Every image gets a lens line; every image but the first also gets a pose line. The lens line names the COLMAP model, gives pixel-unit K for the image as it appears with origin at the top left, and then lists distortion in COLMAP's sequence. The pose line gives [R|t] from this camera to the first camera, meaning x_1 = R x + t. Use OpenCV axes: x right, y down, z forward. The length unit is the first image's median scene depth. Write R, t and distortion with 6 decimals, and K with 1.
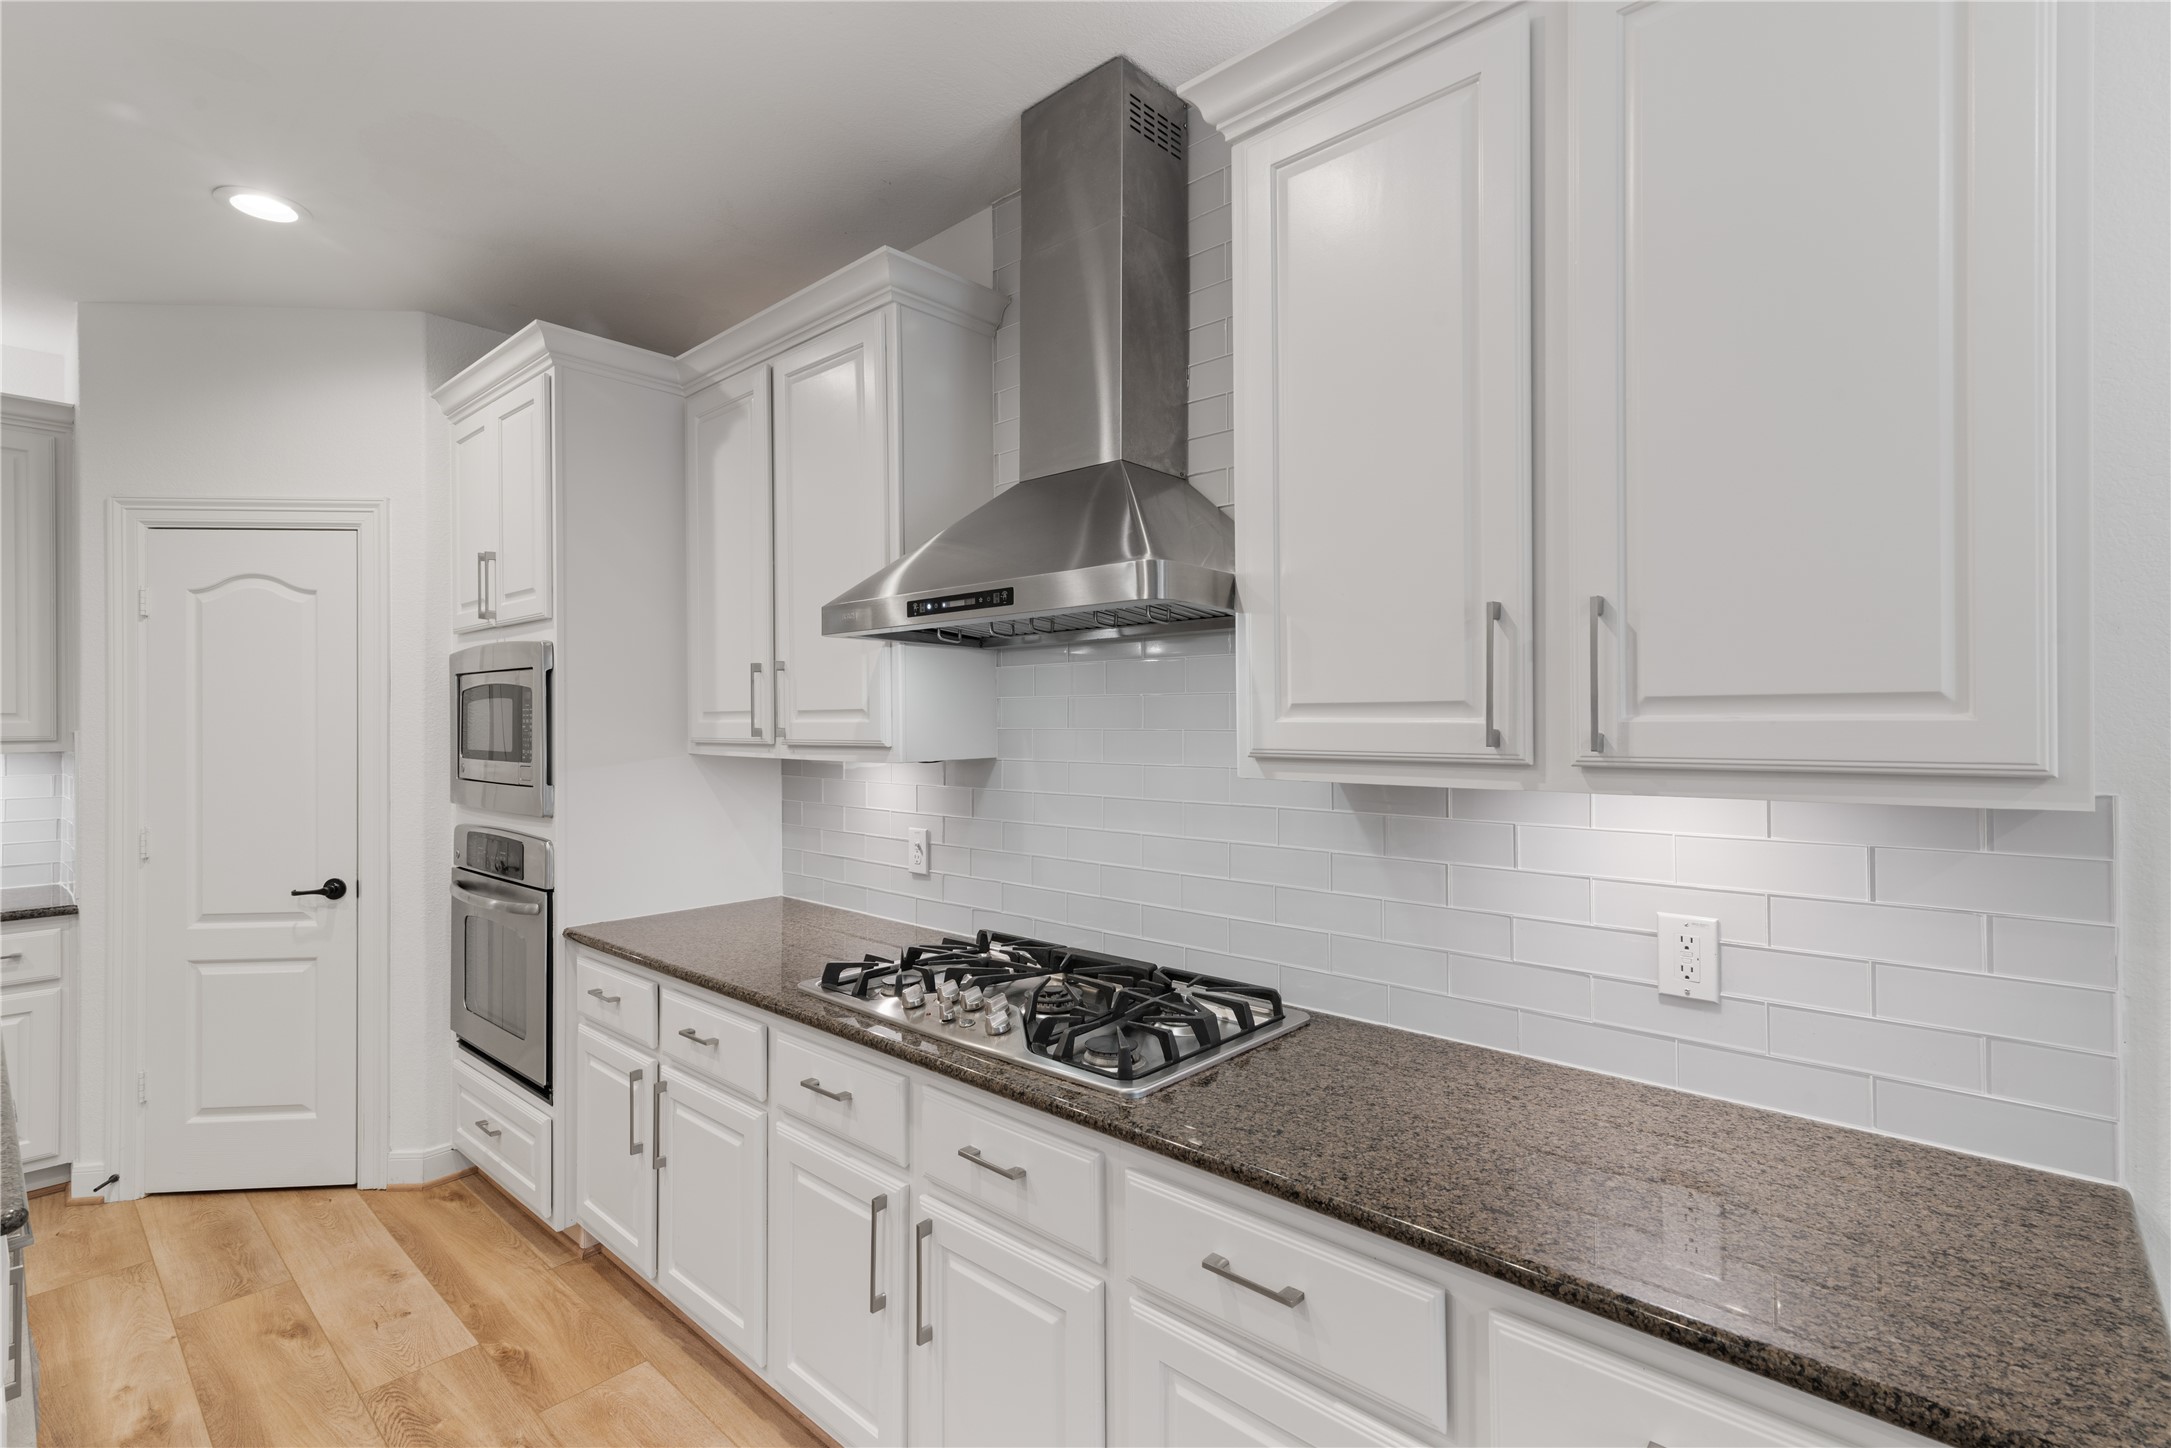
lens RADIAL K [[991.1, 0, 1093.8], [0, 991.1, 712.1], [0, 0, 1]] dist [0.012110, -0.000741]
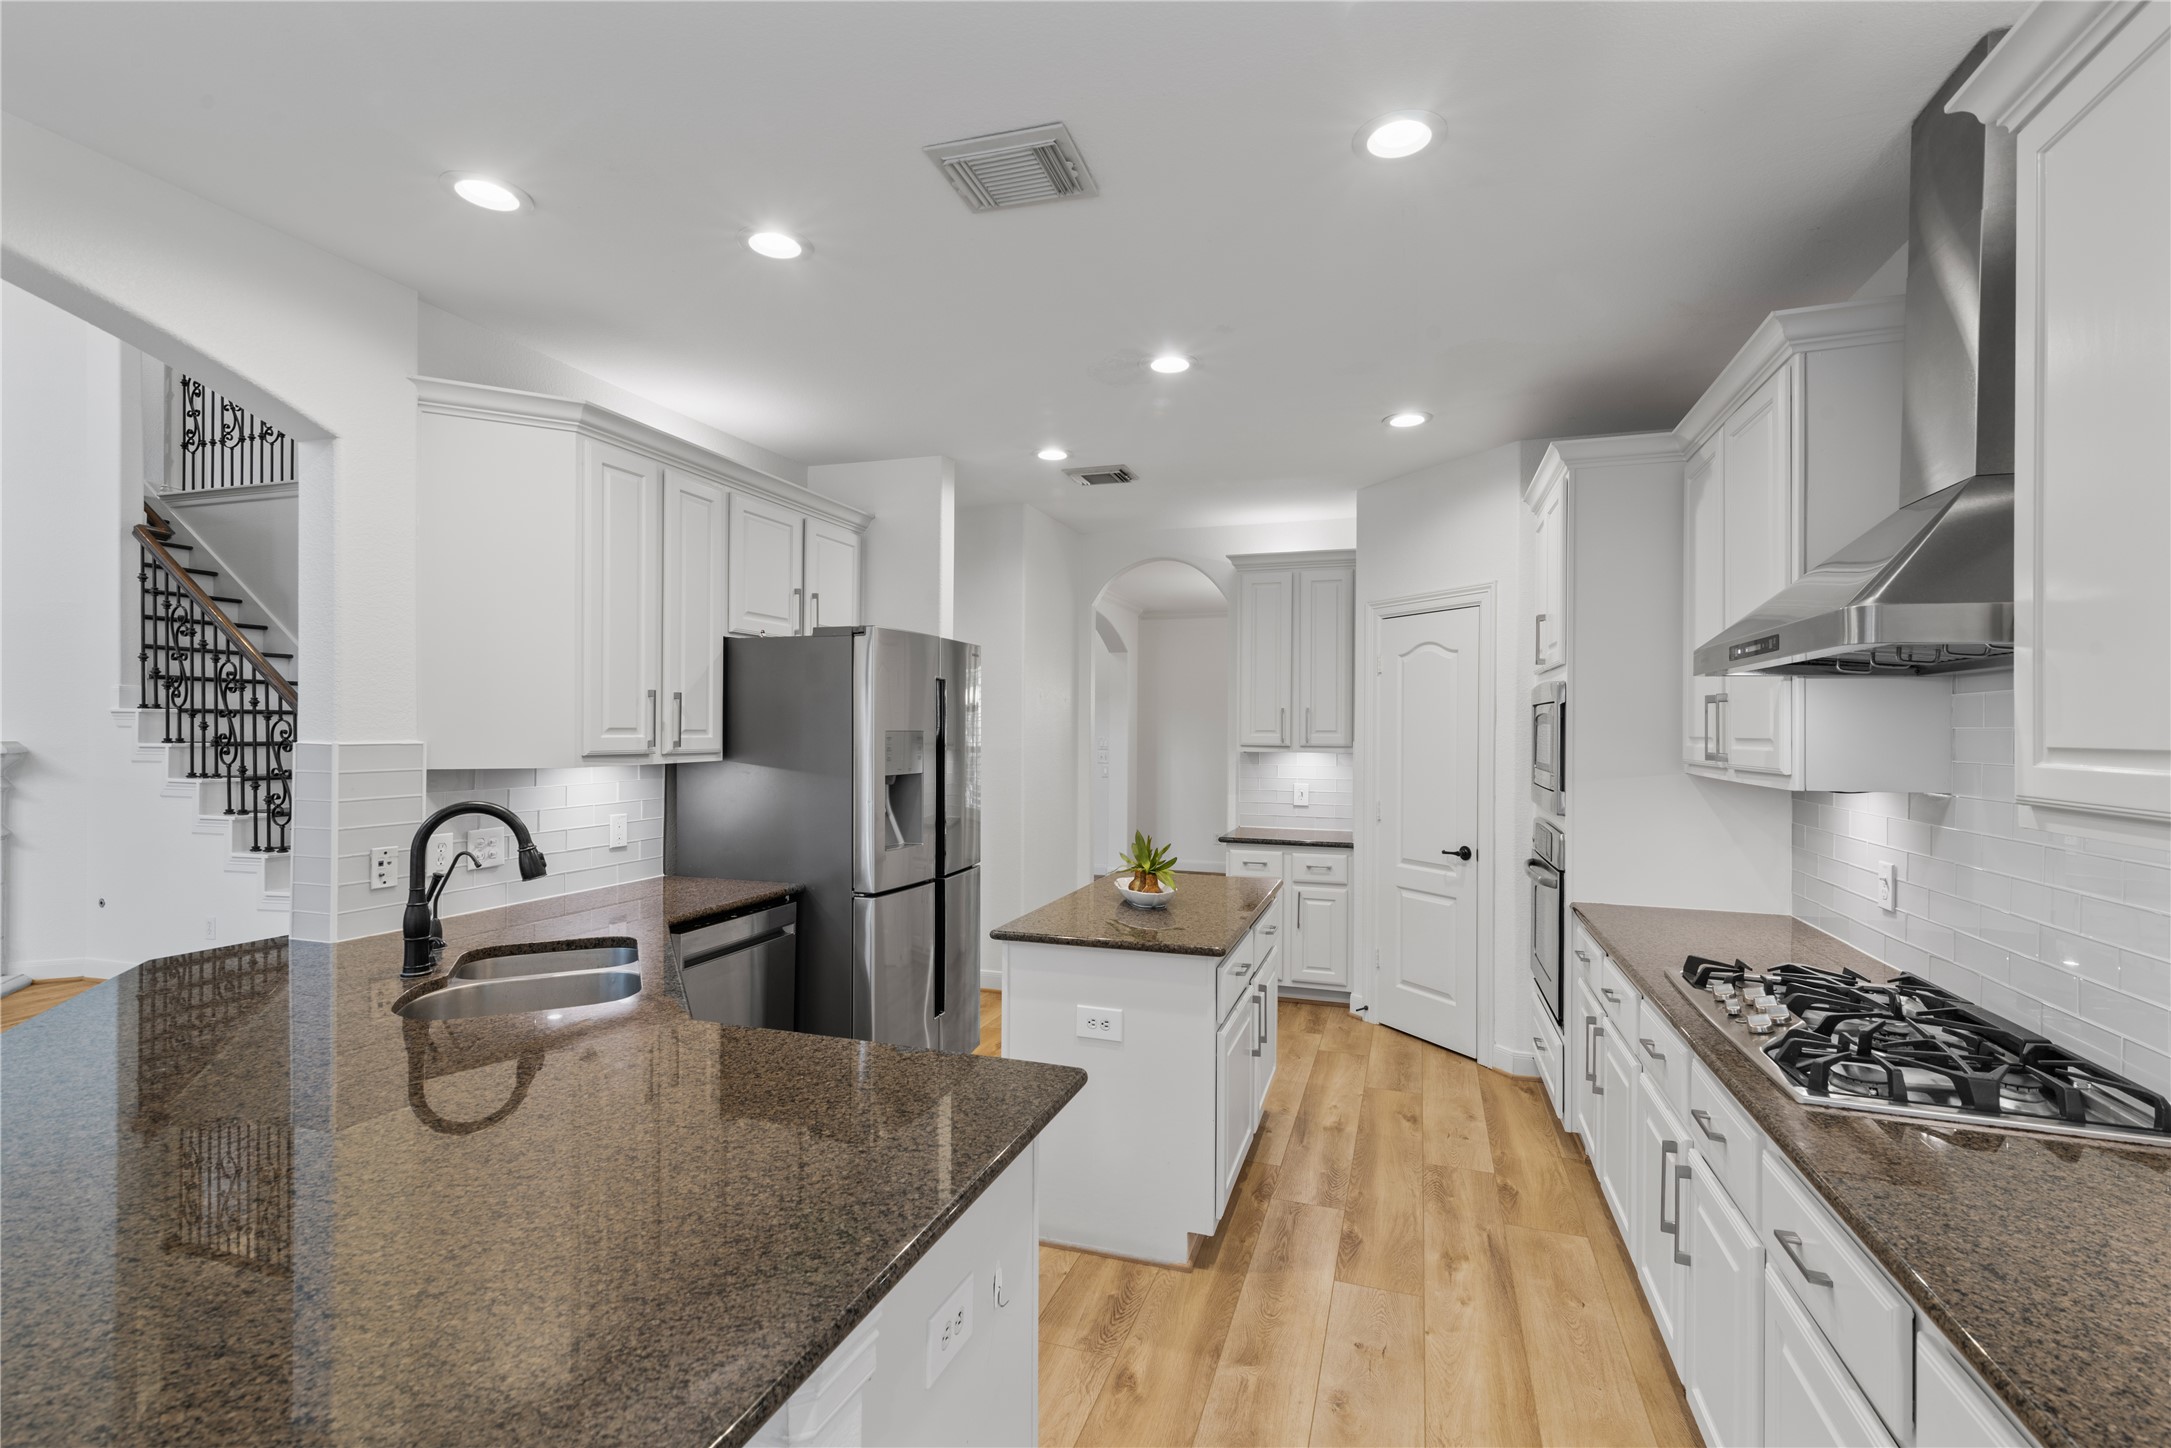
lens RADIAL K [[991.1, 0, 1084.2], [0, 991.1, 725.2], [0, 0, 1]] dist [0.012110, -0.000741]
pose [[0.388431, 0.005518, -0.921461, 0.415679], [-0.002243, 0.999985, 0.005043, -0.018560], [0.921475, 0.000108, 0.388438, -0.091589]]
